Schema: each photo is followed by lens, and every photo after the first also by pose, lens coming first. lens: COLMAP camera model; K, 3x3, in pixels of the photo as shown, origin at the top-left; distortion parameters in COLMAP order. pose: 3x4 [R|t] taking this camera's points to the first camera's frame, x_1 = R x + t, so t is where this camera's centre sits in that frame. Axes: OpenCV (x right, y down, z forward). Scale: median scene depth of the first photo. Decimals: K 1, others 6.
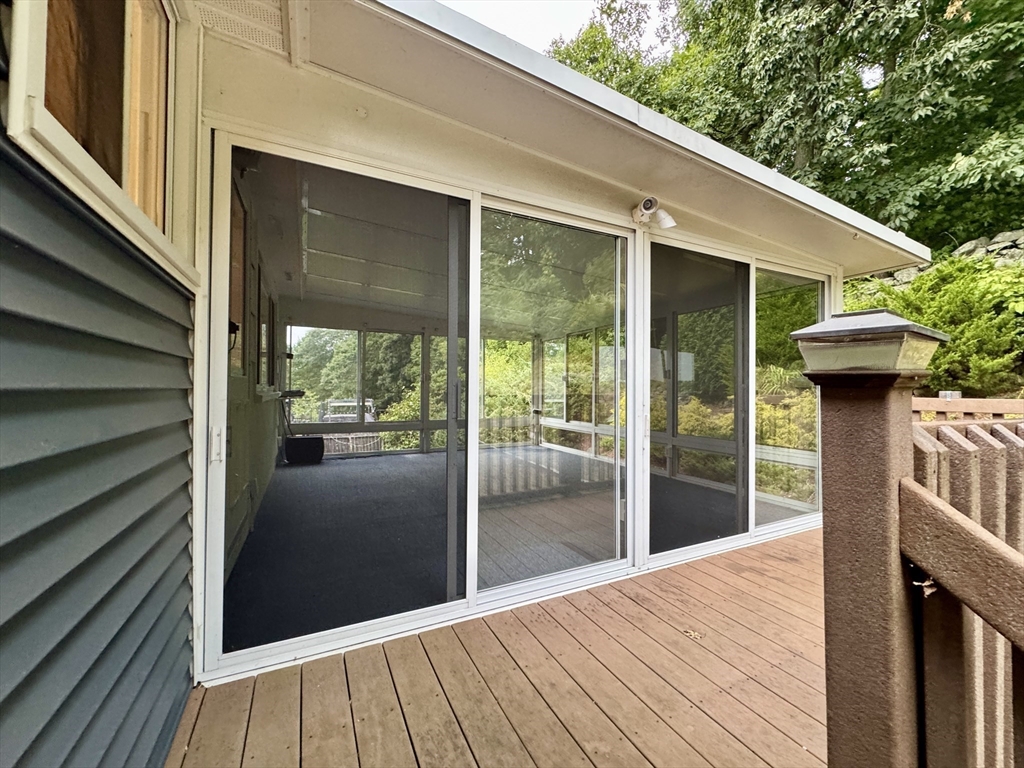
lens RADIAL K [[407.9, 0, 512.4], [0, 407.9, 384.1], [0, 0, 1]] dist [0.000027, 0.000000]
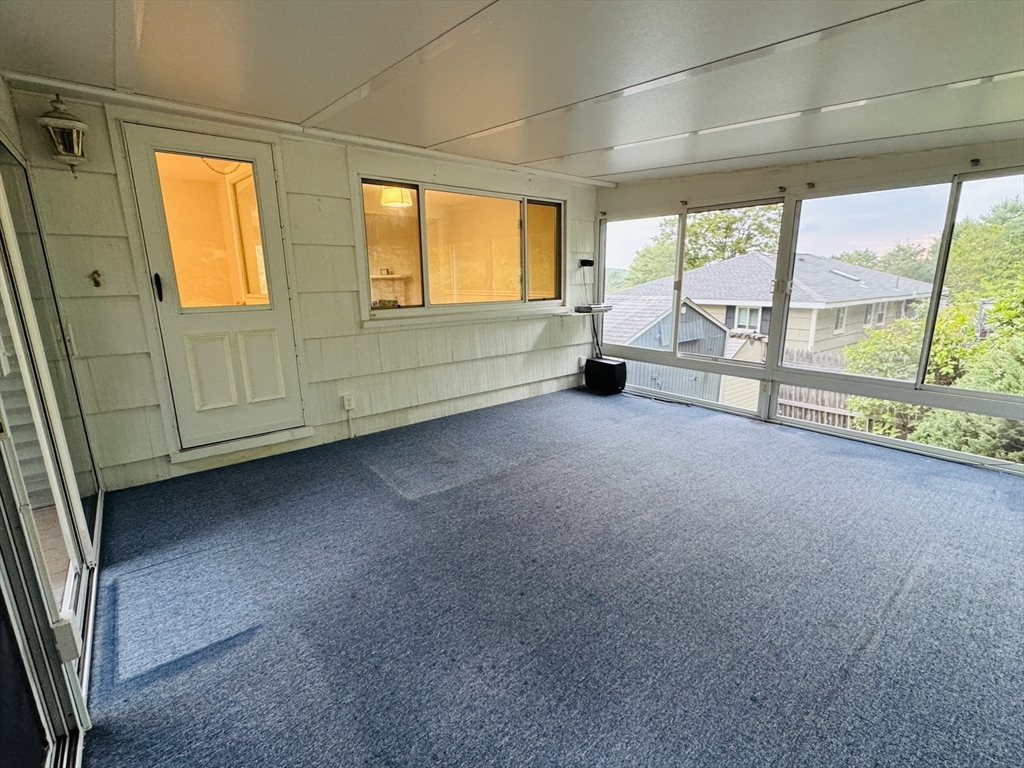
lens RADIAL K [[455.6, 0, 511.2], [0, 455.6, 381.4], [0, 0, 1]] dist [0.001997, 0.000077]
pose [[0.214436, 0.217265, -0.952267, 0.329530], [0.025532, 0.973366, 0.227829, -0.042858], [0.976404, -0.073168, 0.203177, 0.560481]]
